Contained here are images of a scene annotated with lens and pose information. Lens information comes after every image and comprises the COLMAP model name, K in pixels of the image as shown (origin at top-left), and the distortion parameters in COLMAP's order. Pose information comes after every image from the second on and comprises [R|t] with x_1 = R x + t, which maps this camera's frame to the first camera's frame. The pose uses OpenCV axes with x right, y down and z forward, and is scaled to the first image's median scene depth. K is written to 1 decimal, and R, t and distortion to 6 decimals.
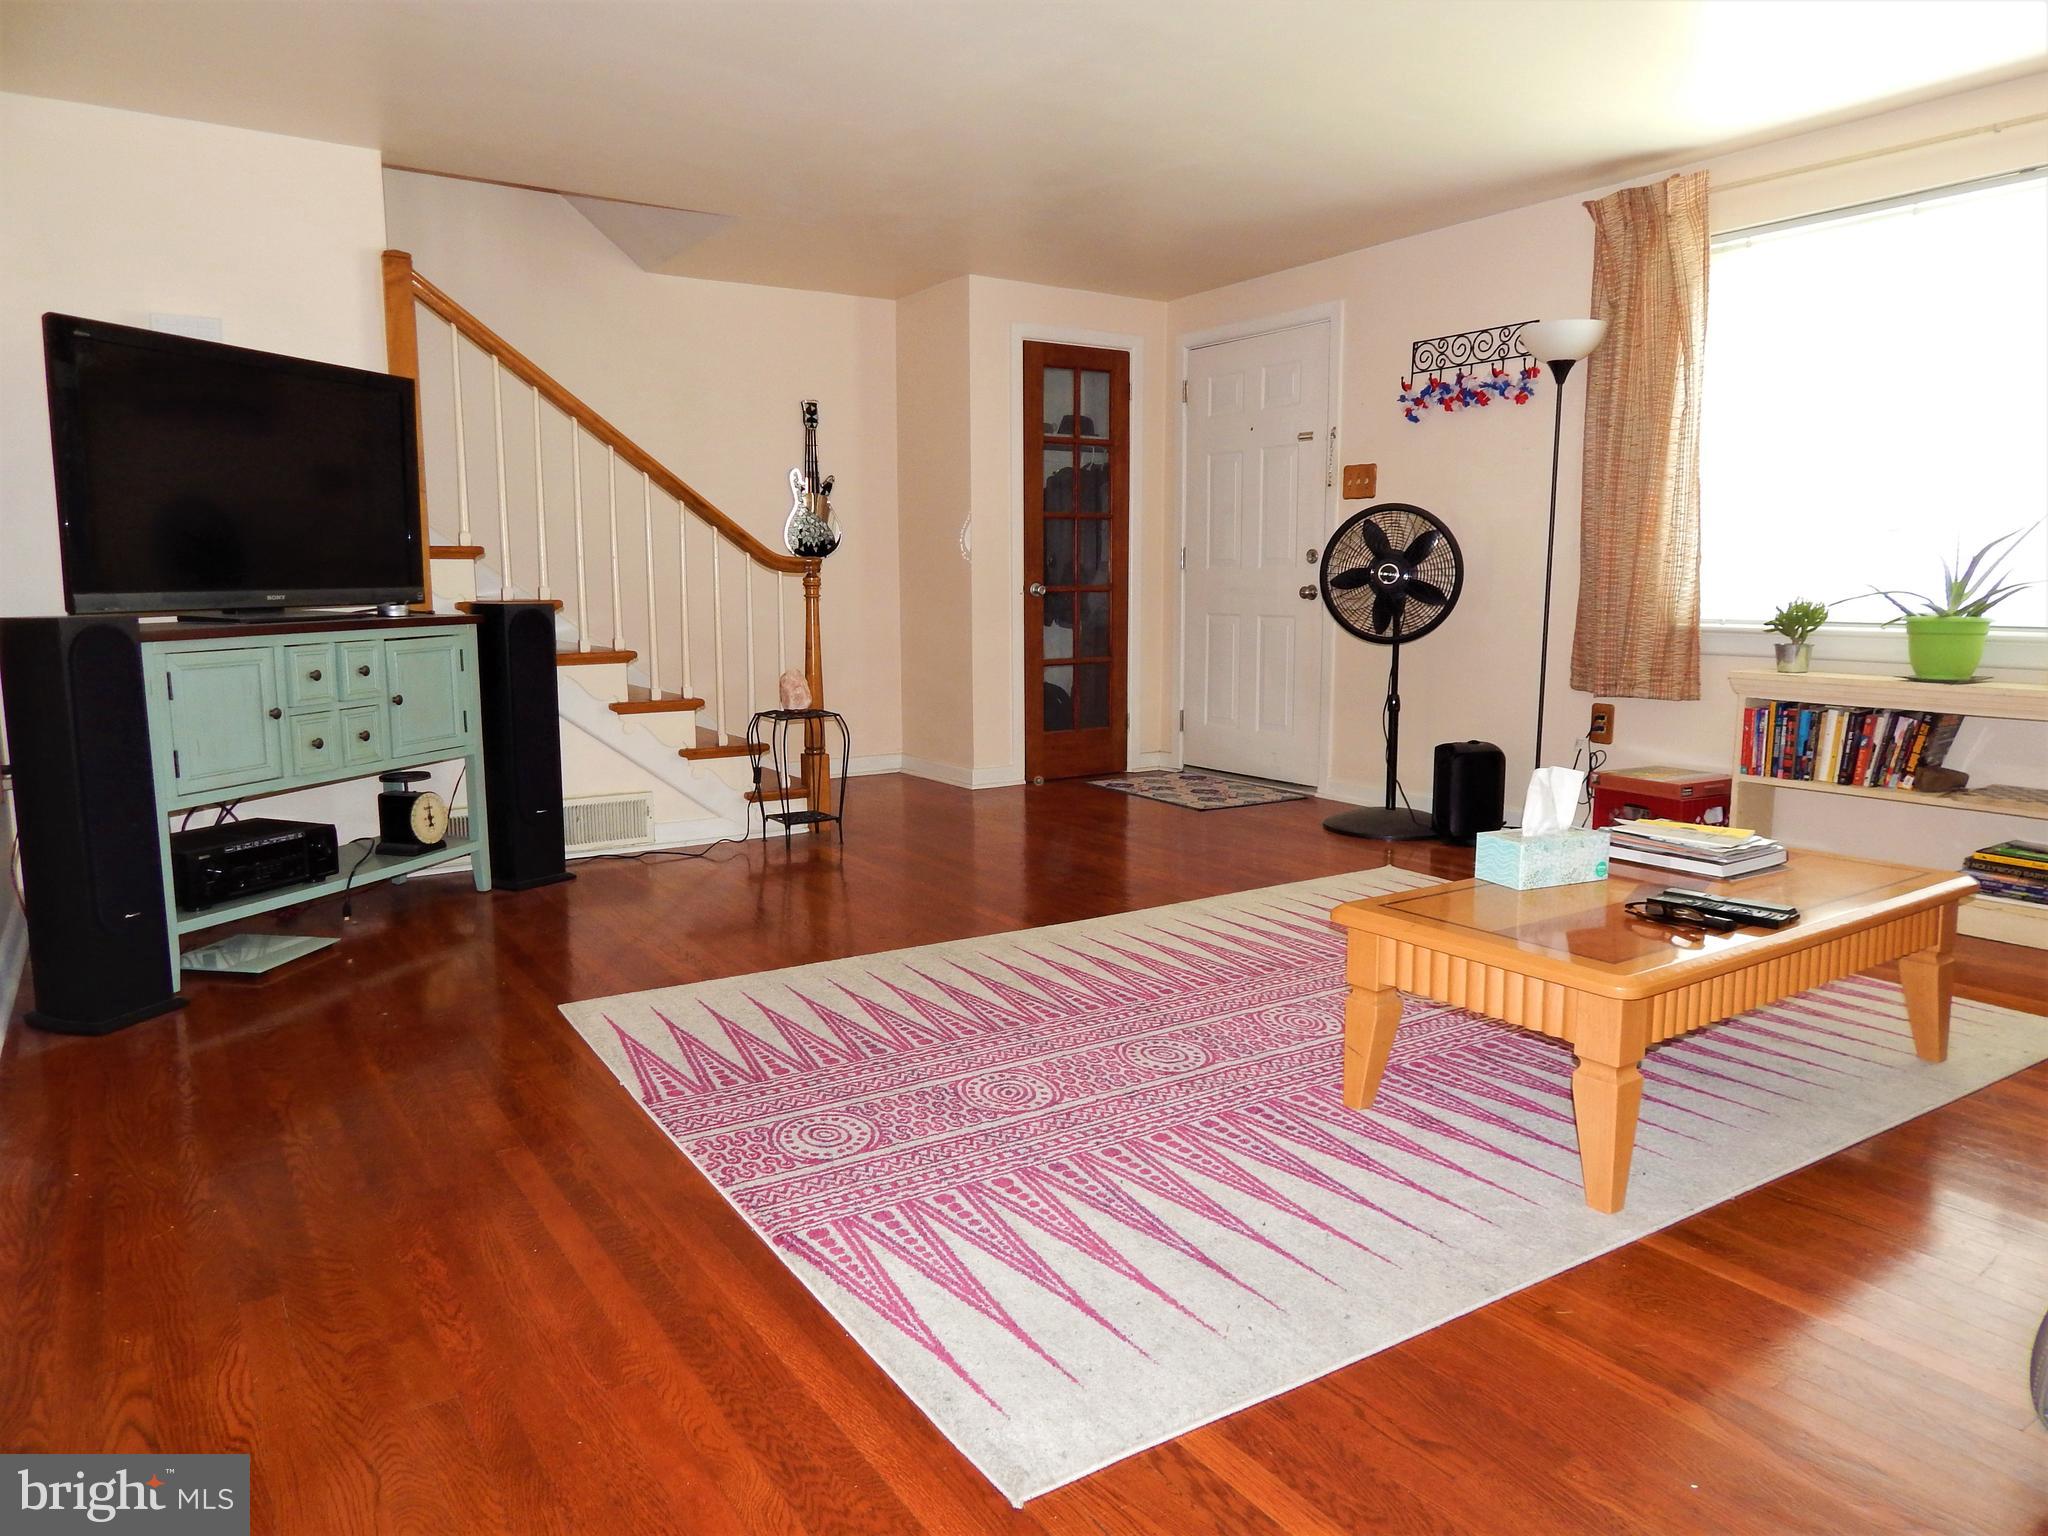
lens RADIAL K [[1350.2, 0, 1032.7], [0, 1350.2, 761.1], [0, 0, 1]] dist [0.002417, -0.008254]
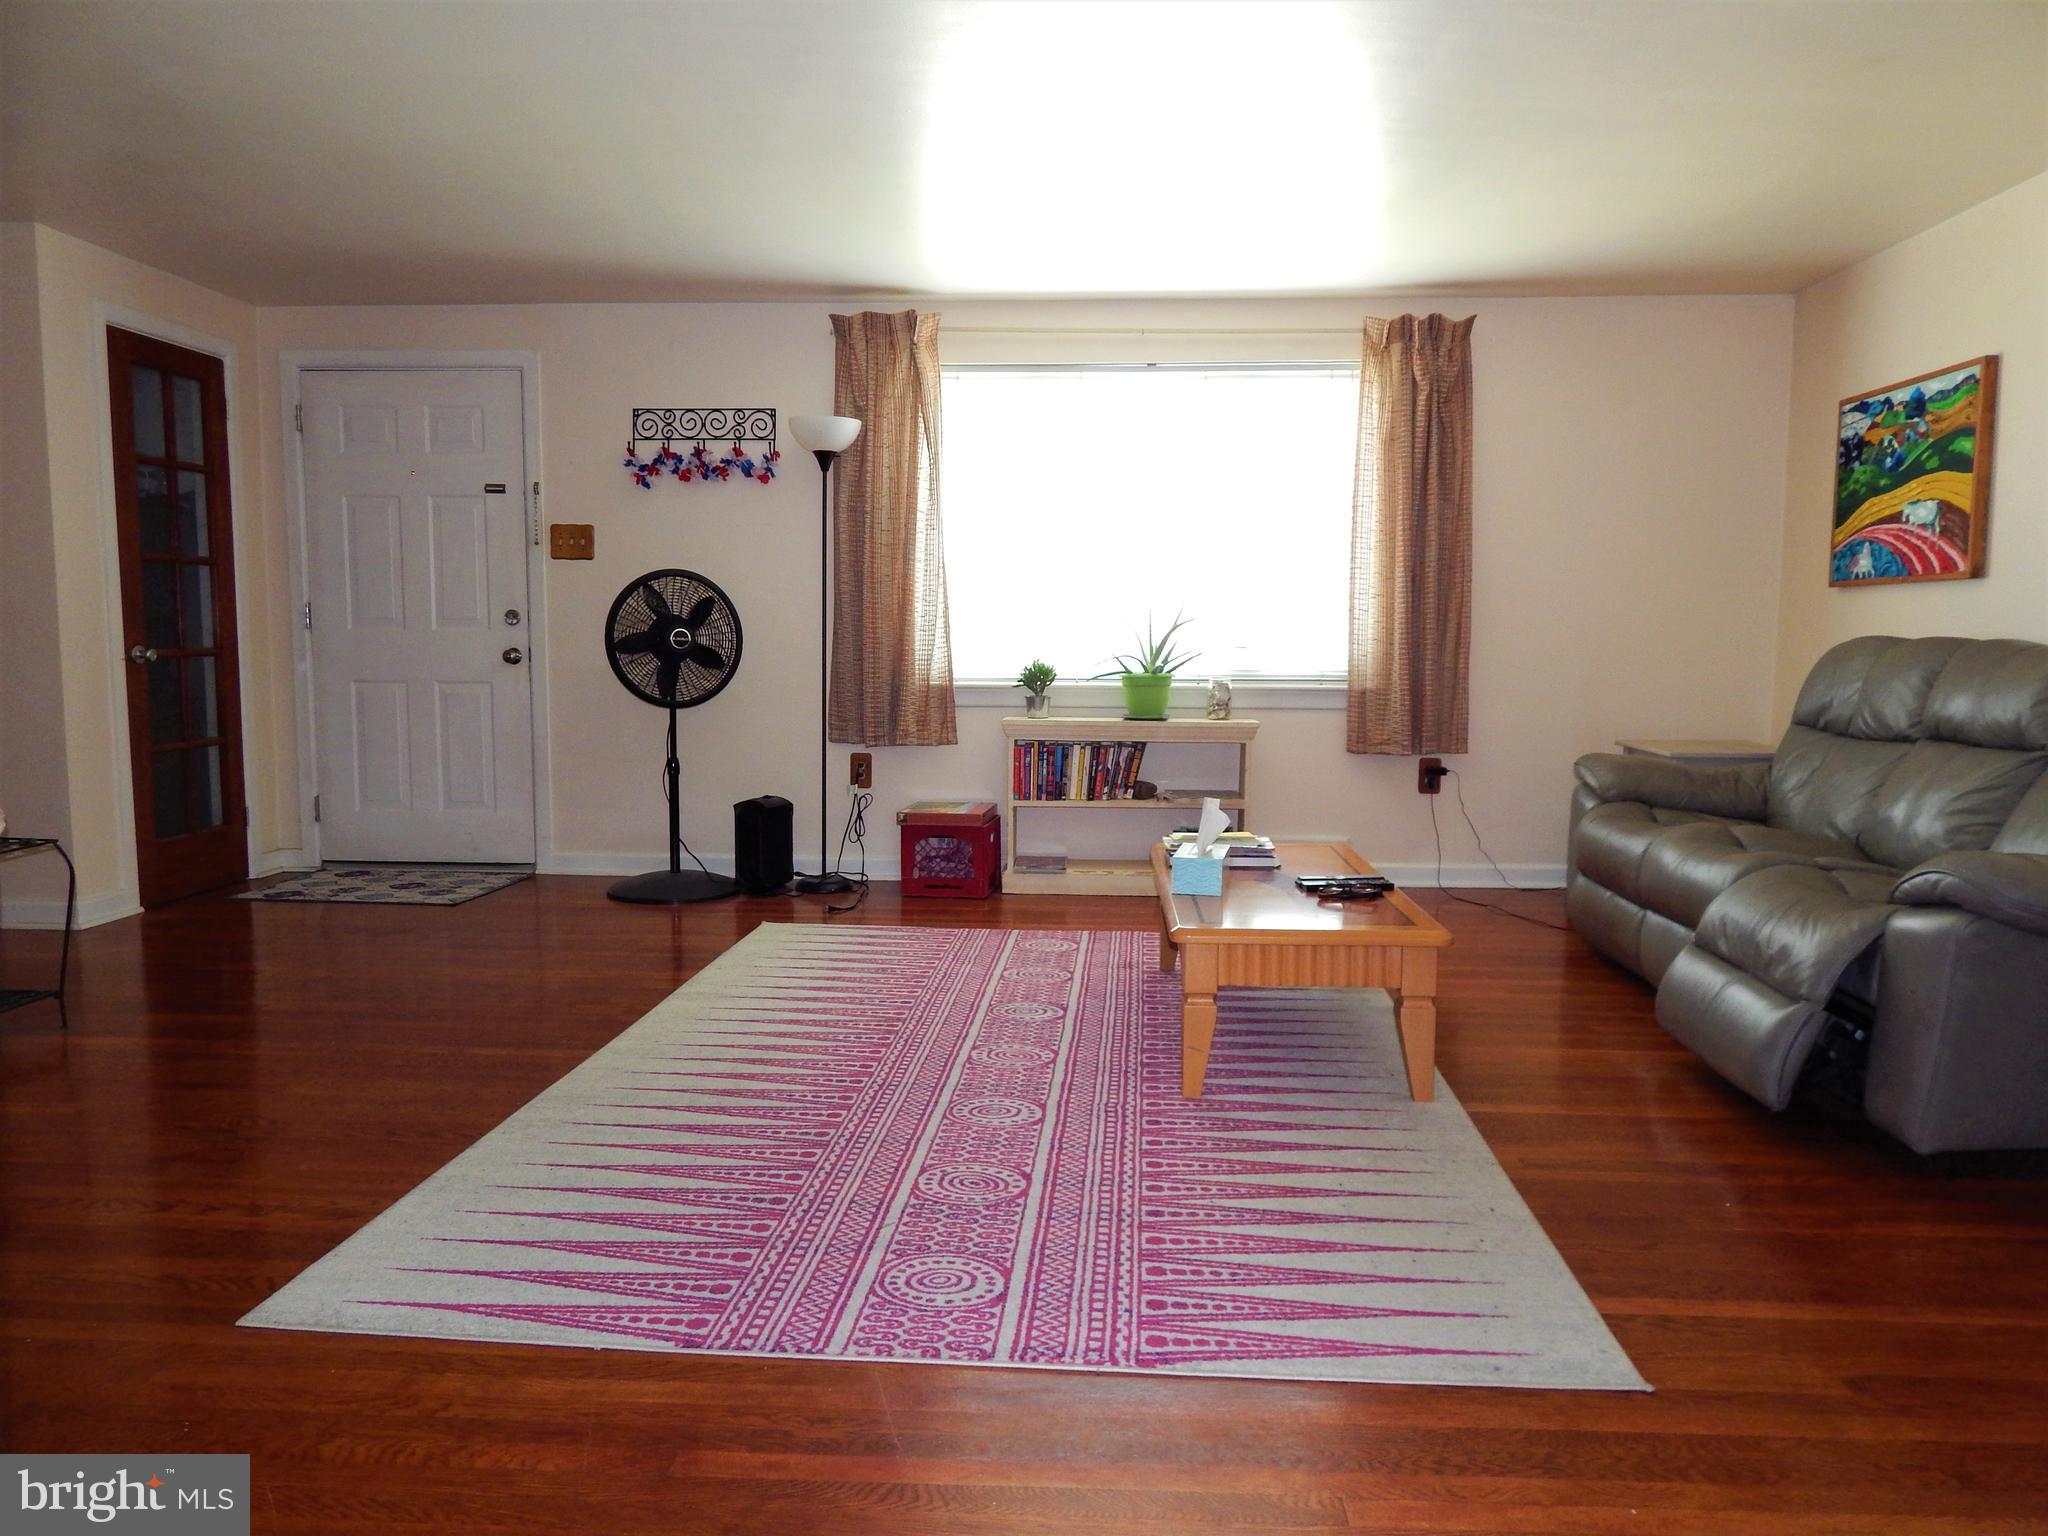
lens RADIAL K [[1350.2, 0, 1032.7], [0, 1350.2, 761.1], [0, 0, 1]] dist [0.002417, -0.008254]
pose [[0.596572, -0.067798, 0.799690, -0.441240], [0.100365, 0.994906, 0.009476, -0.035068], [-0.796259, 0.074608, 0.600338, 0.218211]]
